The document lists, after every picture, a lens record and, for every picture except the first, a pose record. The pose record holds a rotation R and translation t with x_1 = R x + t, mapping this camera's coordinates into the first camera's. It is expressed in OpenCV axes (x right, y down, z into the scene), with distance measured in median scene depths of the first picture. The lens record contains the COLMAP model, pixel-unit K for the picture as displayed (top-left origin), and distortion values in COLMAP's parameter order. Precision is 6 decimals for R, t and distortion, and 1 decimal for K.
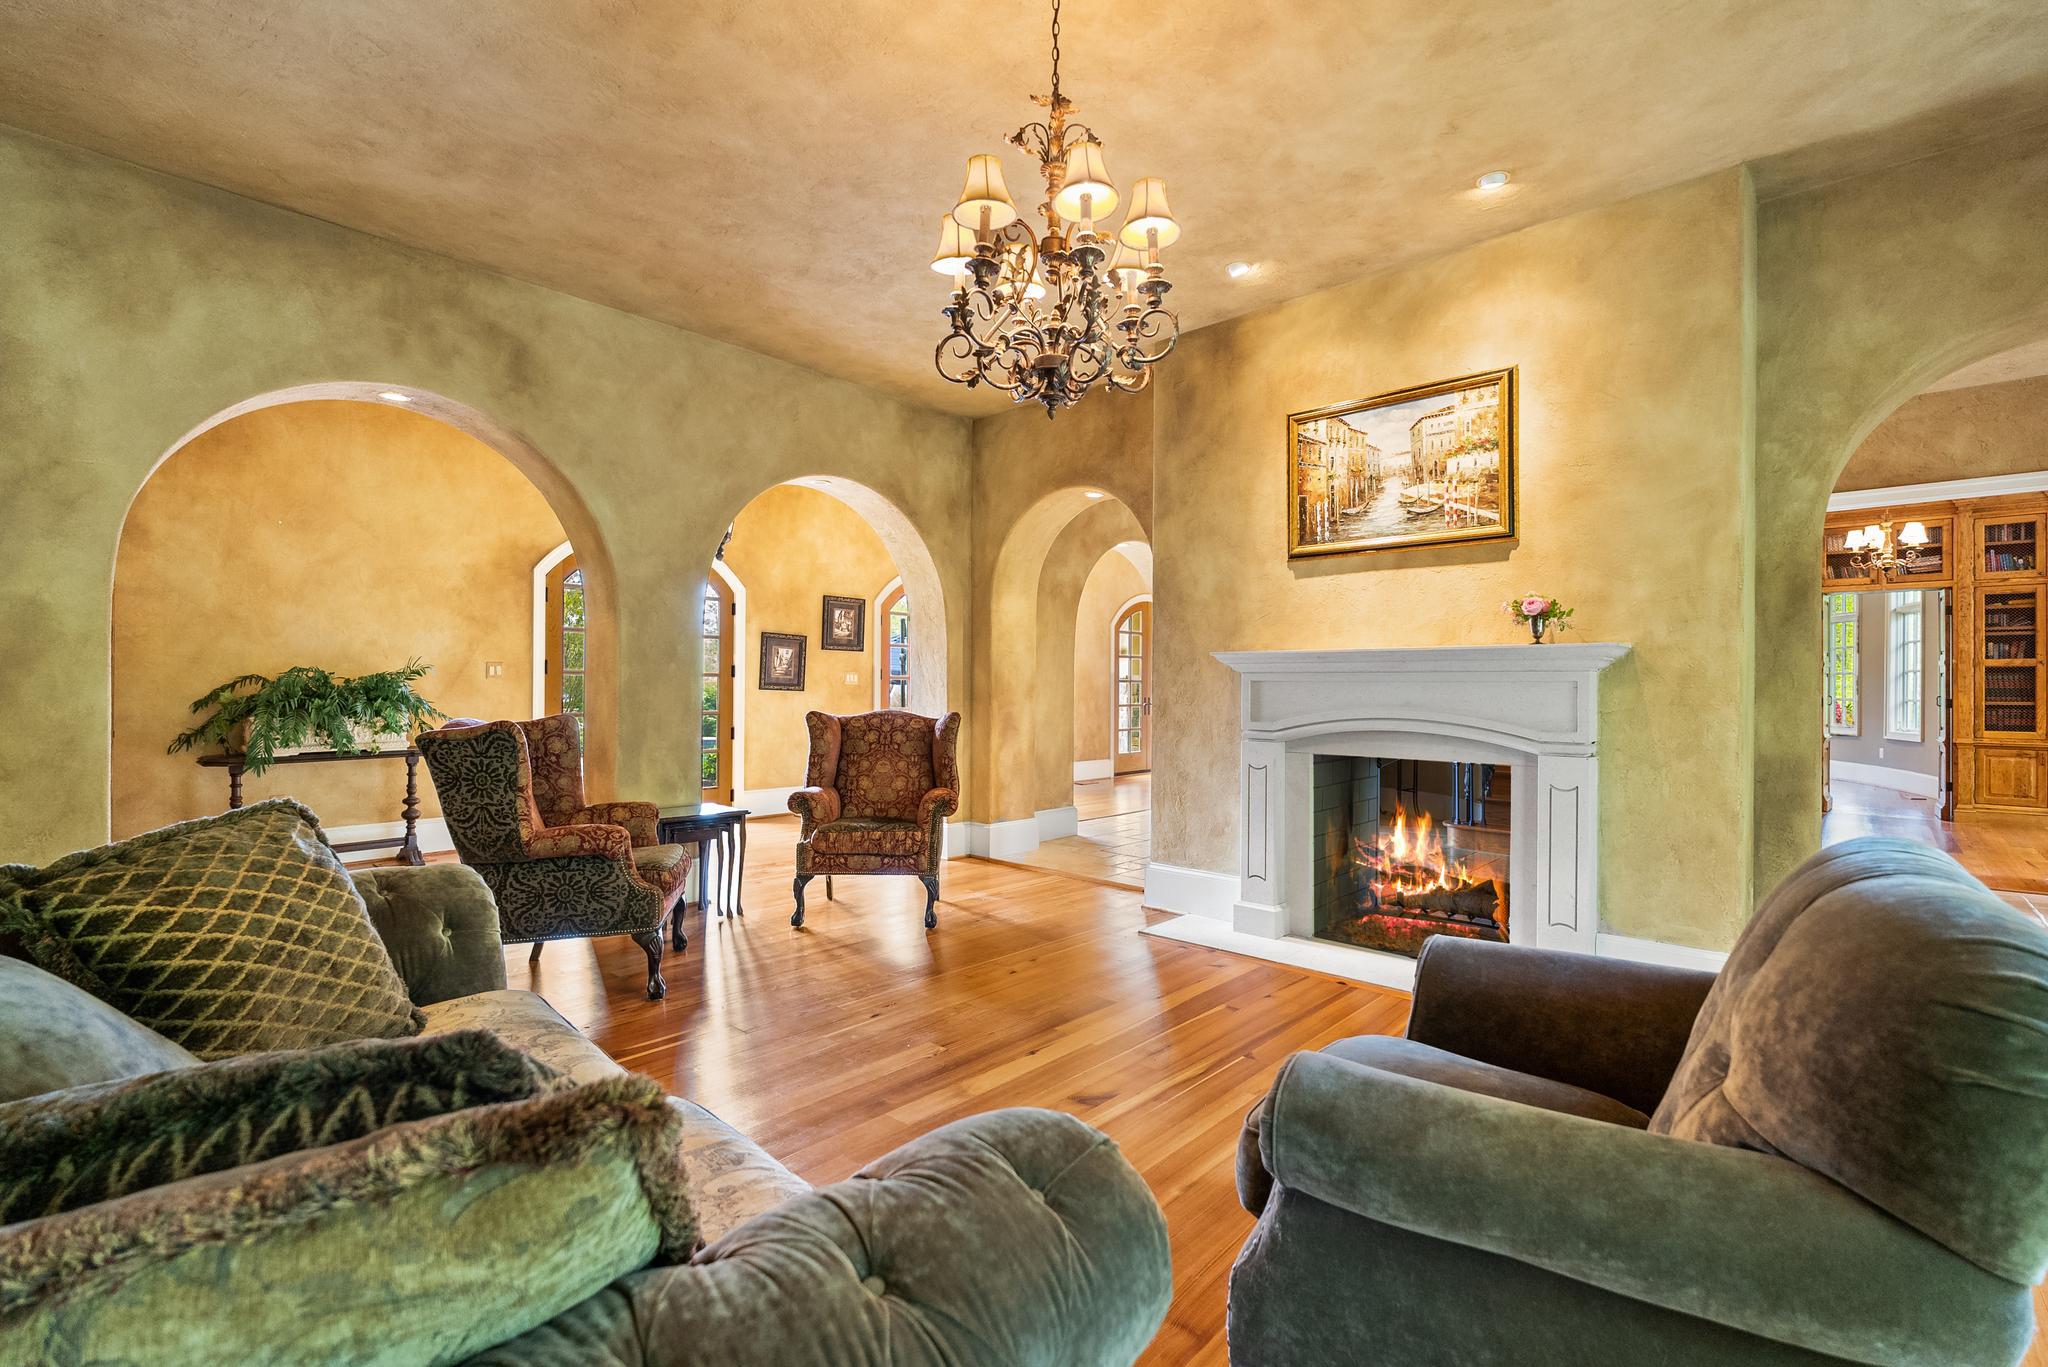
lens RADIAL K [[938.3, 0, 1029.7], [0, 938.3, 685.2], [0, 0, 1]] dist [-0.000792, -0.000048]
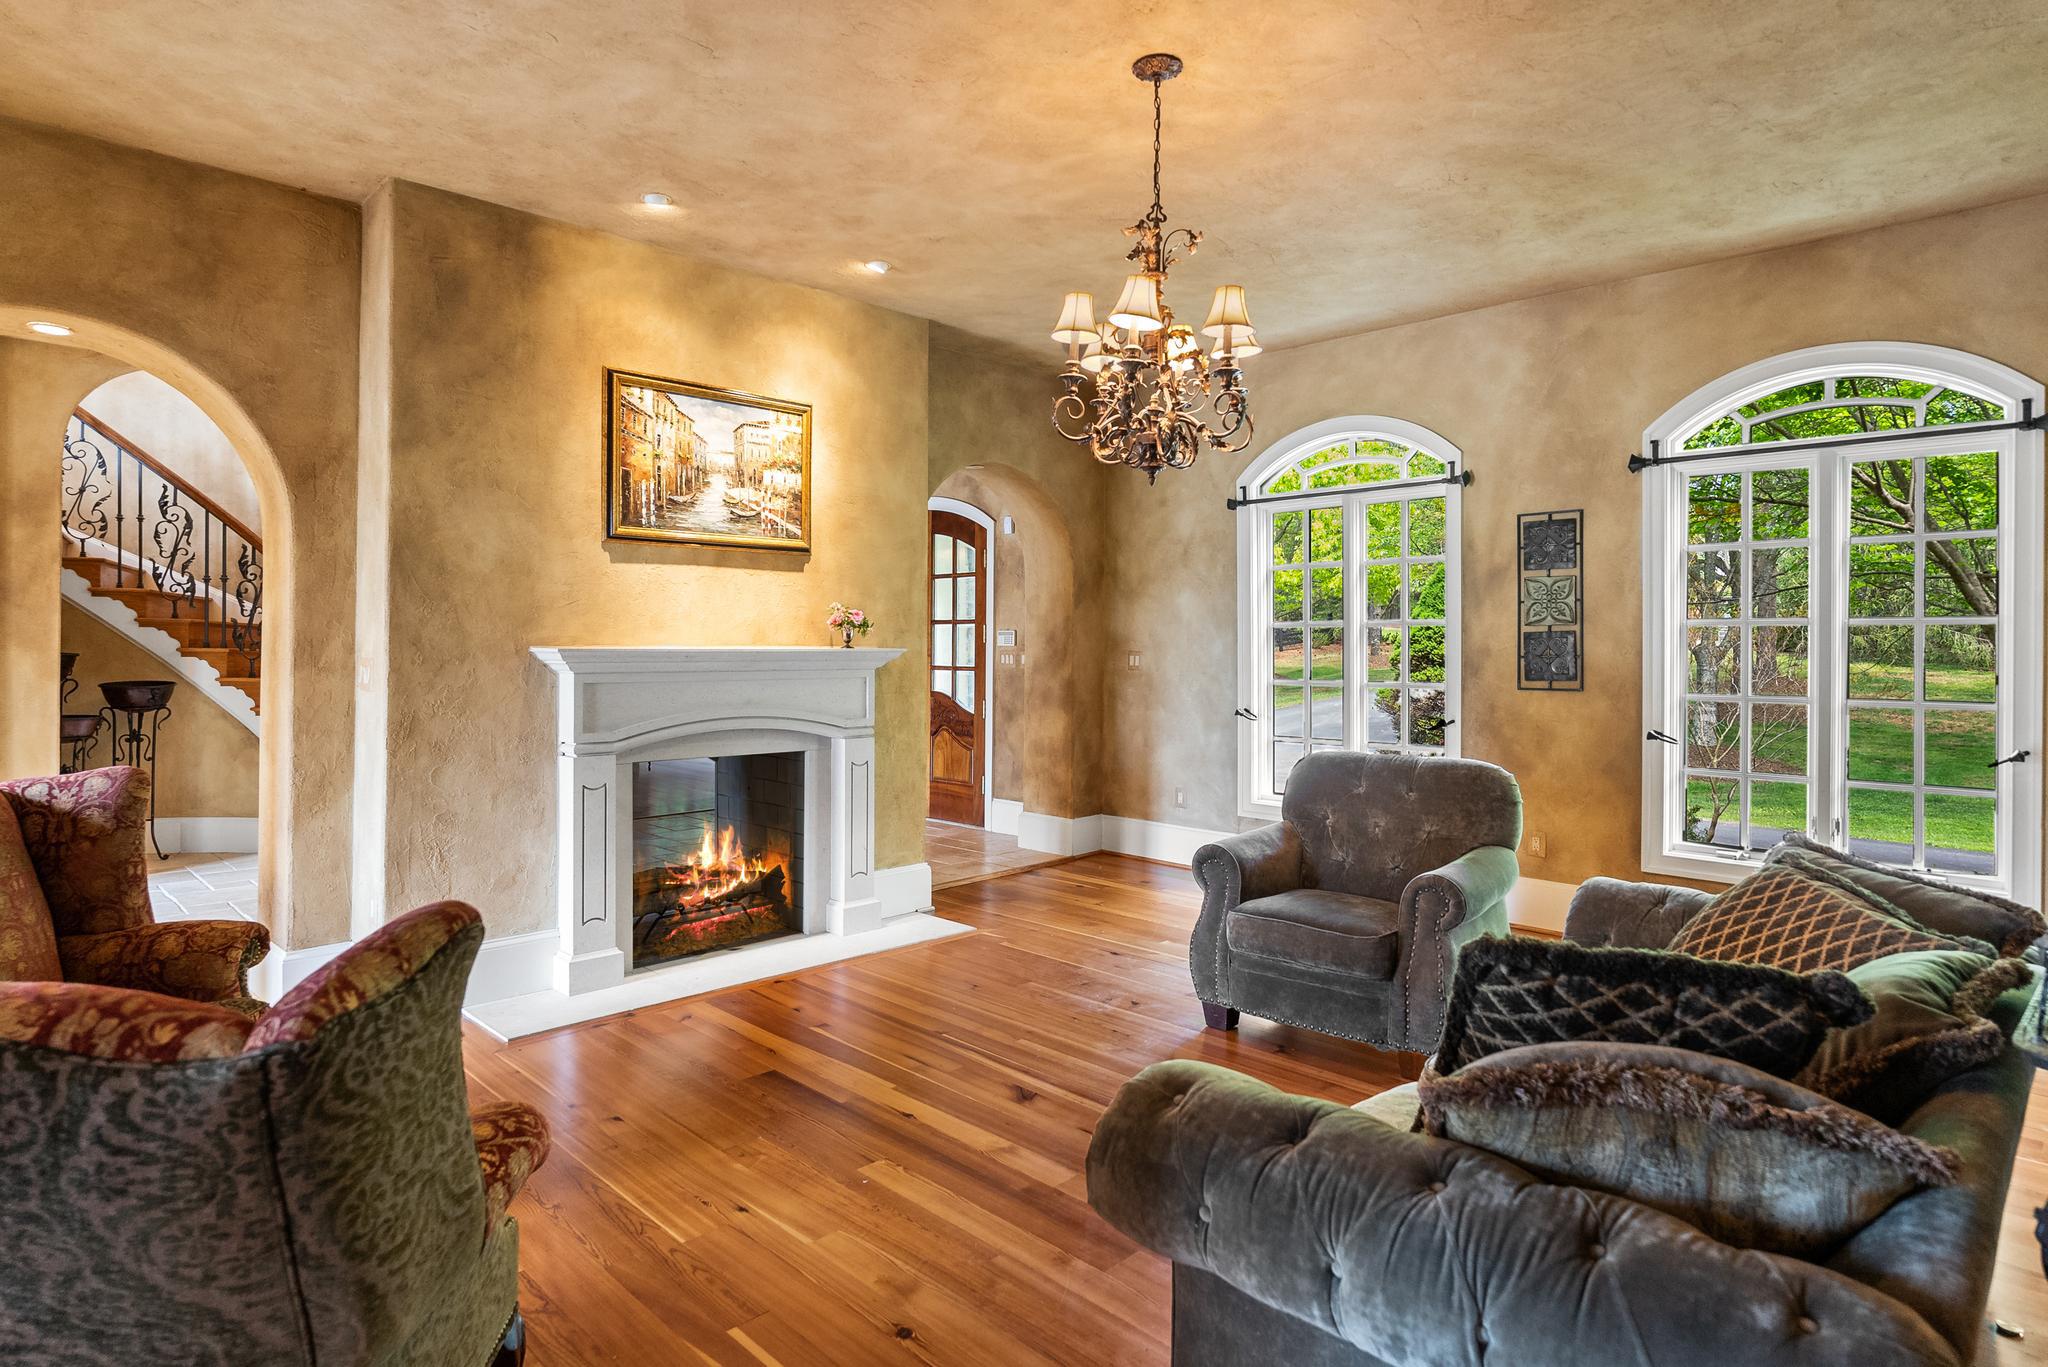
lens RADIAL K [[1109.3, 0, 1053.1], [0, 1109.3, 641.0], [0, 0, 1]] dist [0.001734, 0.000393]
pose [[0.029992, 0.000708, 0.999550, -0.770158], [-0.005535, 0.999985, -0.000542, -0.046255], [-0.999535, -0.005516, 0.029996, 0.606699]]
